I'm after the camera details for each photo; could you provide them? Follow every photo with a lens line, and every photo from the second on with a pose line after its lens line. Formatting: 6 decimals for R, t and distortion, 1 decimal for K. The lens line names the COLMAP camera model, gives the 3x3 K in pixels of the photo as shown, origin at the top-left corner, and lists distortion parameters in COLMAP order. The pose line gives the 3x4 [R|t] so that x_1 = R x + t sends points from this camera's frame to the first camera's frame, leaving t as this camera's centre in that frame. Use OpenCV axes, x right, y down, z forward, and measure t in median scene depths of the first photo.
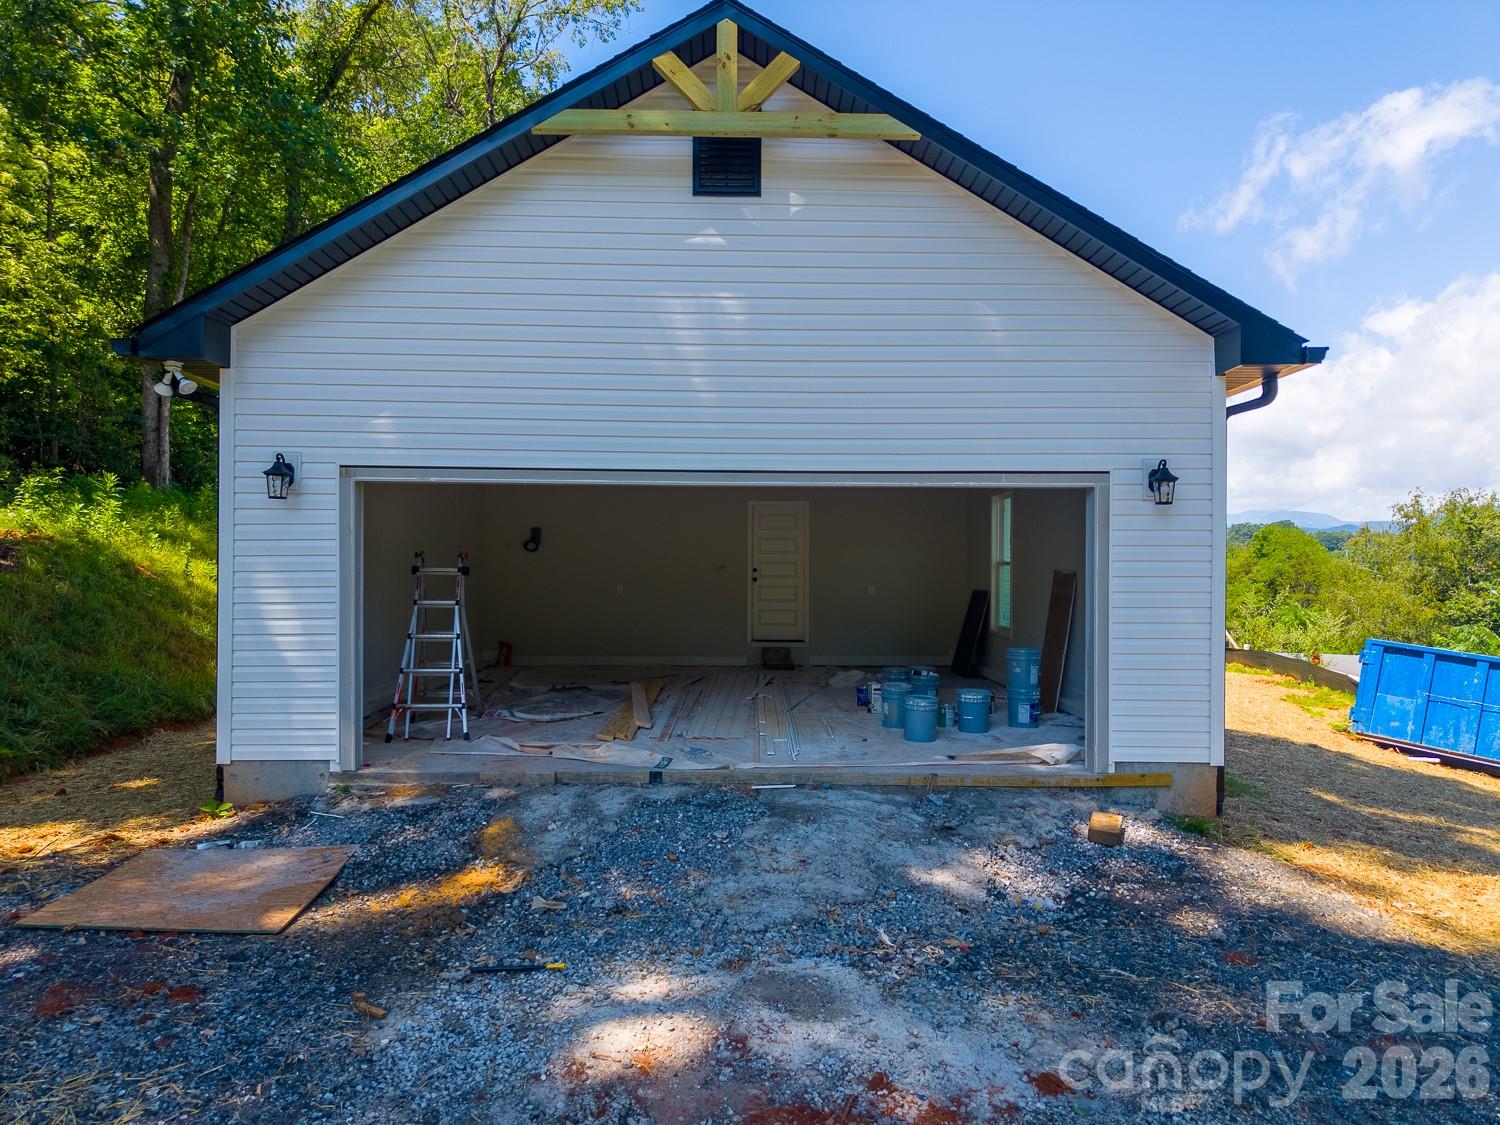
lens RADIAL K [[986.5, 0, 737.3], [0, 986.5, 567.2], [0, 0, 1]] dist [0.032964, -0.049159]
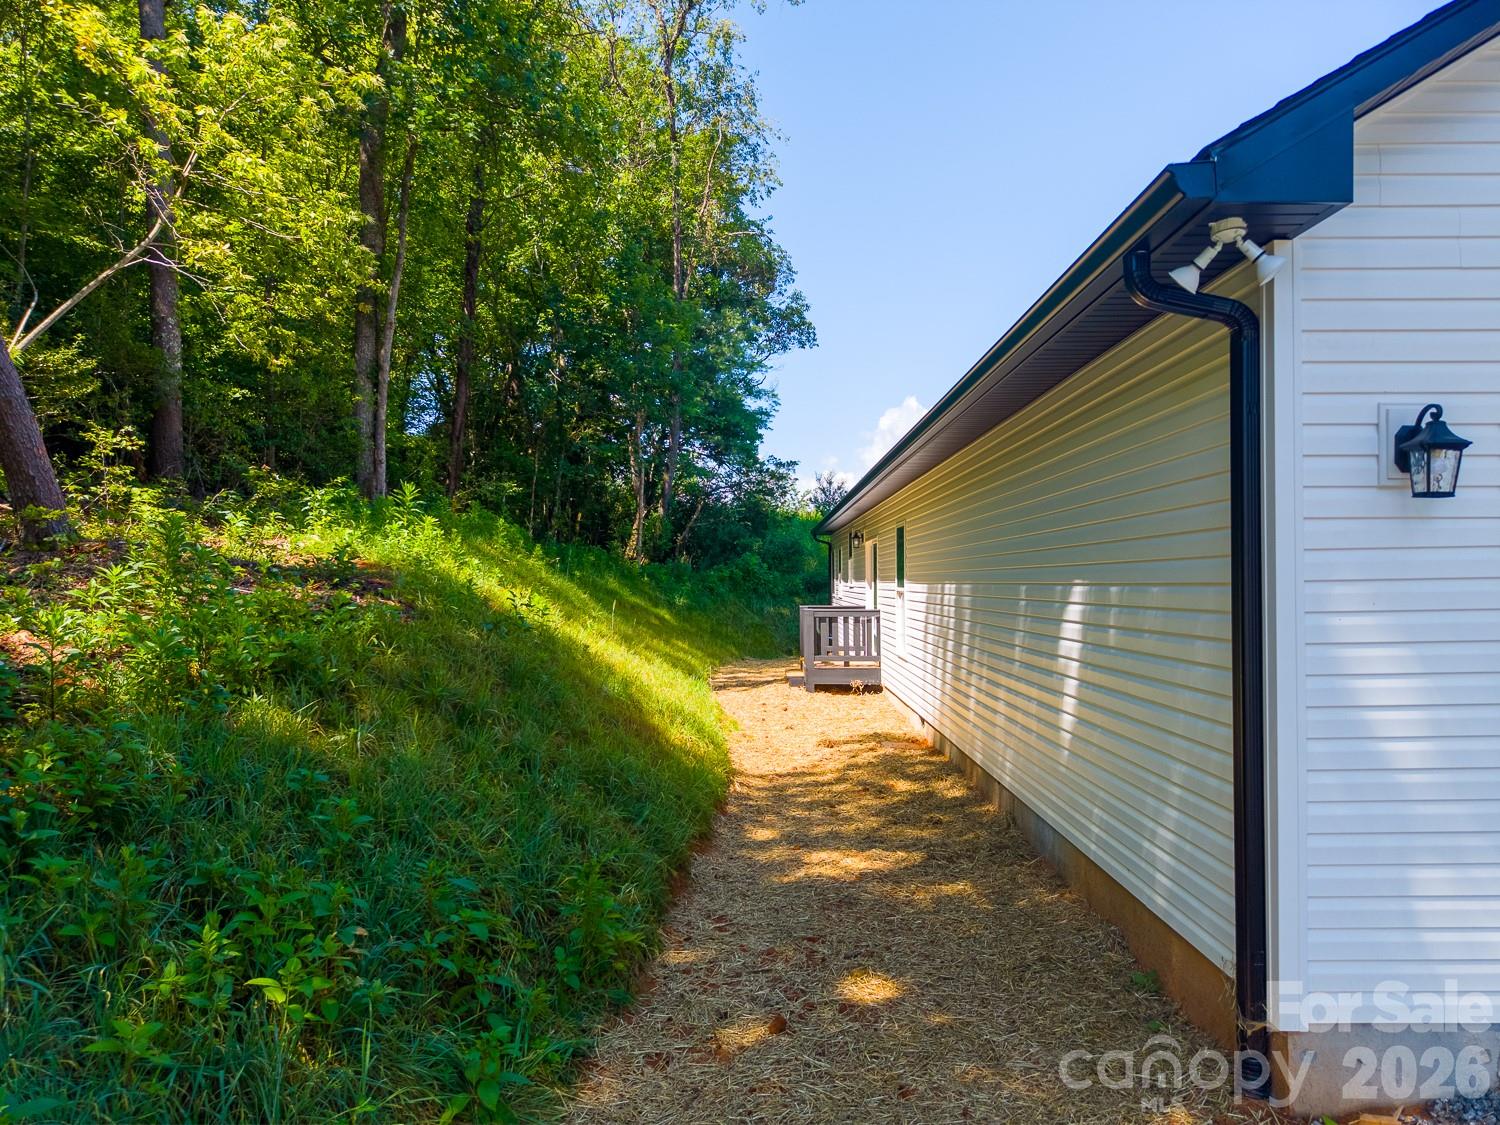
lens RADIAL K [[986.7, 0, 740.8], [0, 986.7, 577.5], [0, 0, 1]] dist [0.074352, -0.085757]
pose [[0.999273, -0.019287, -0.032893, -0.065963], [0.019212, 0.999812, -0.002599, -0.002570], [0.032937, 0.001965, 0.999455, 0.043115]]
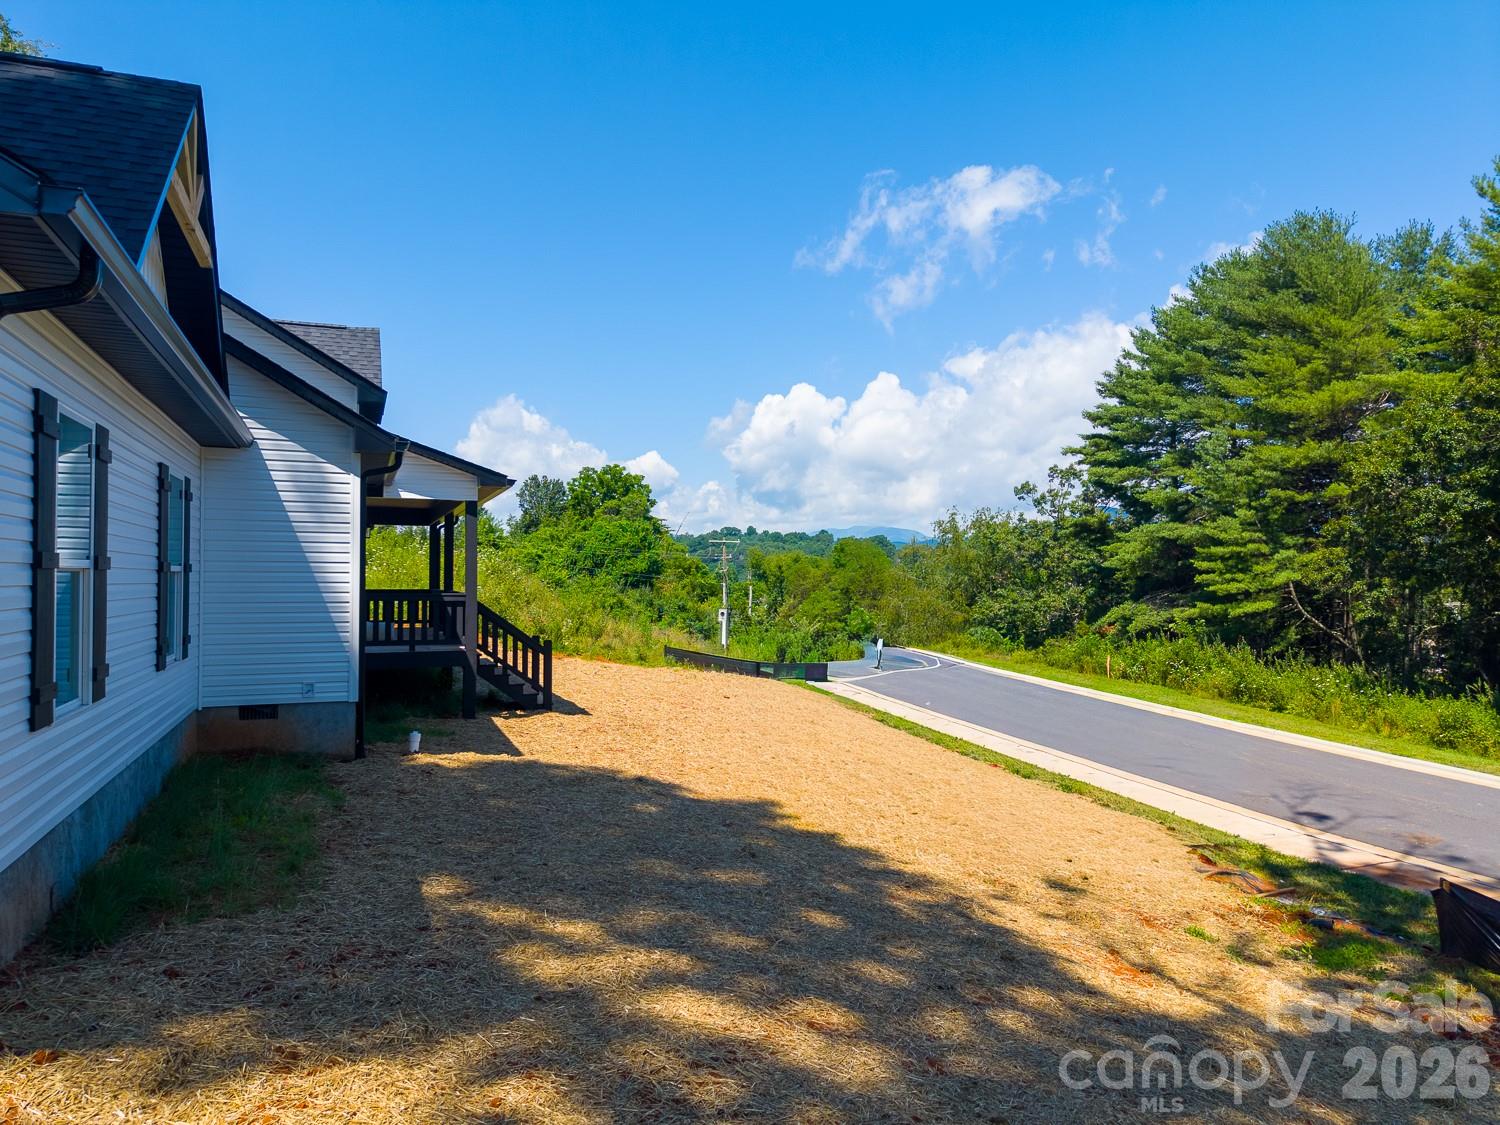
lens RADIAL K [[986.7, 0, 740.8], [0, 986.7, 577.5], [0, 0, 1]] dist [0.074352, -0.085757]
pose [[0.935343, -0.001084, 0.353741, 0.060751], [0.000766, 0.999999, 0.001039, 0.000046], [-0.353742, -0.000701, 0.935343, 0.025373]]
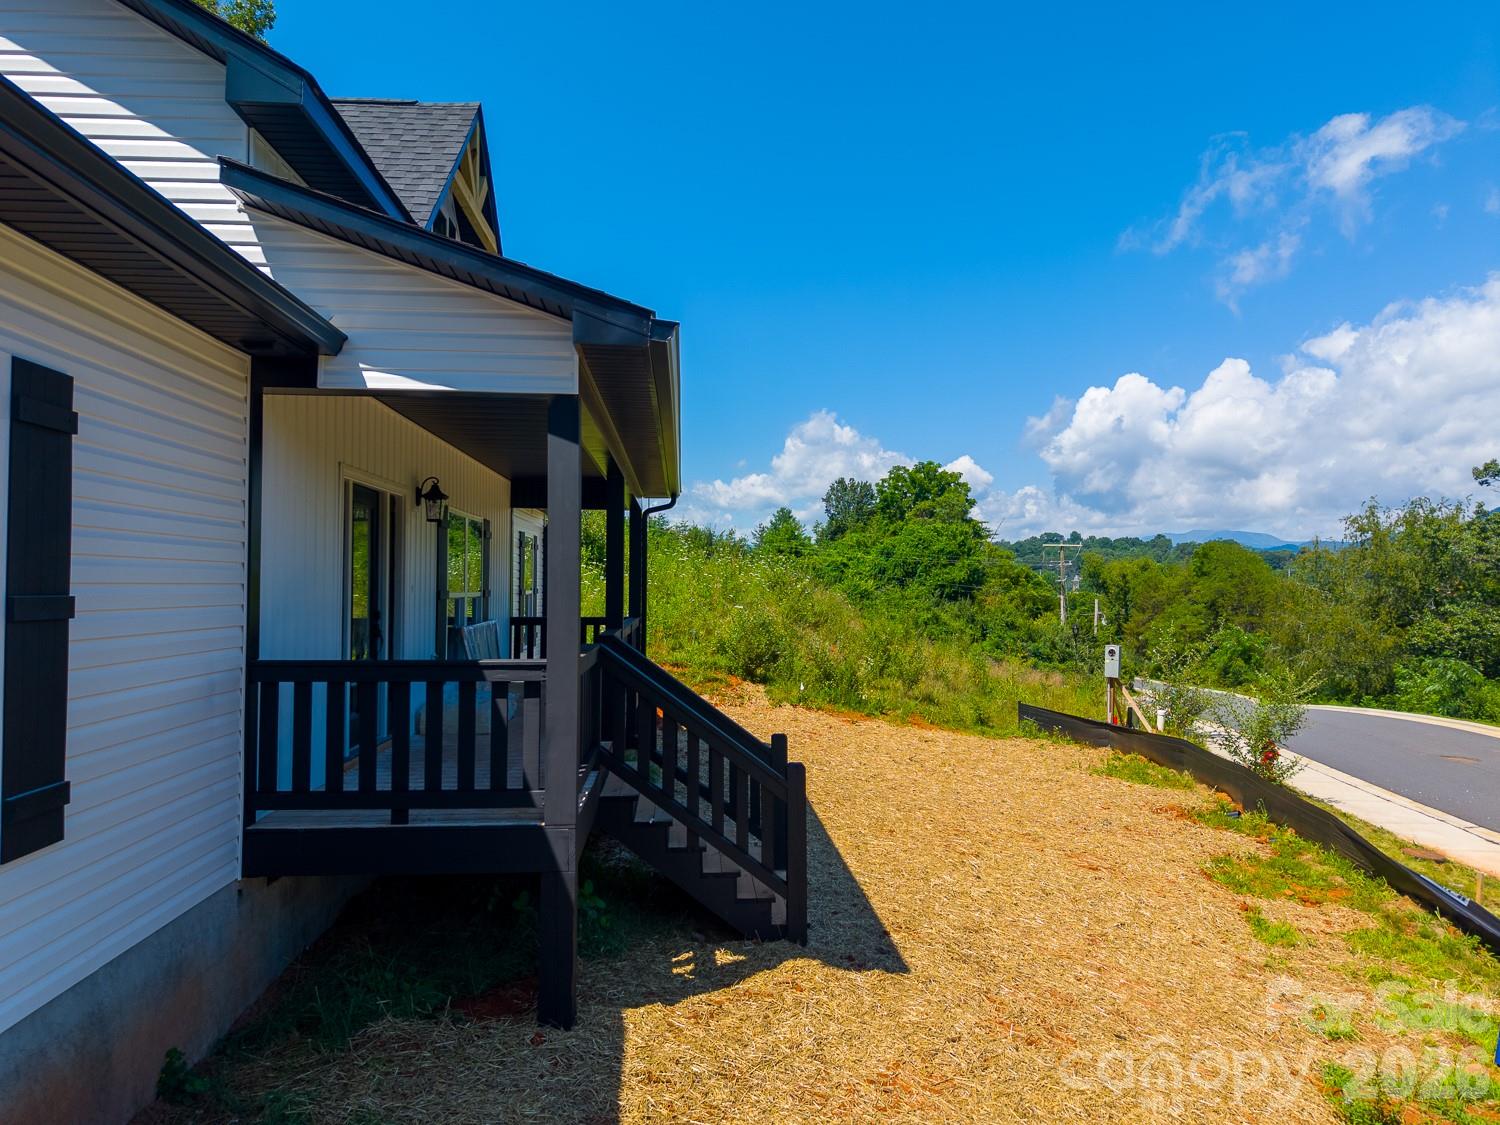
lens RADIAL K [[1003.6, 0, 748.2], [0, 1003.6, 571.1], [0, 0, 1]] dist [0.032530, -0.047550]
pose [[0.998213, 0.001111, 0.059744, 0.088221], [-0.000256, 0.999898, -0.014313, -0.001833], [-0.059754, 0.014272, 0.998111, 0.154383]]
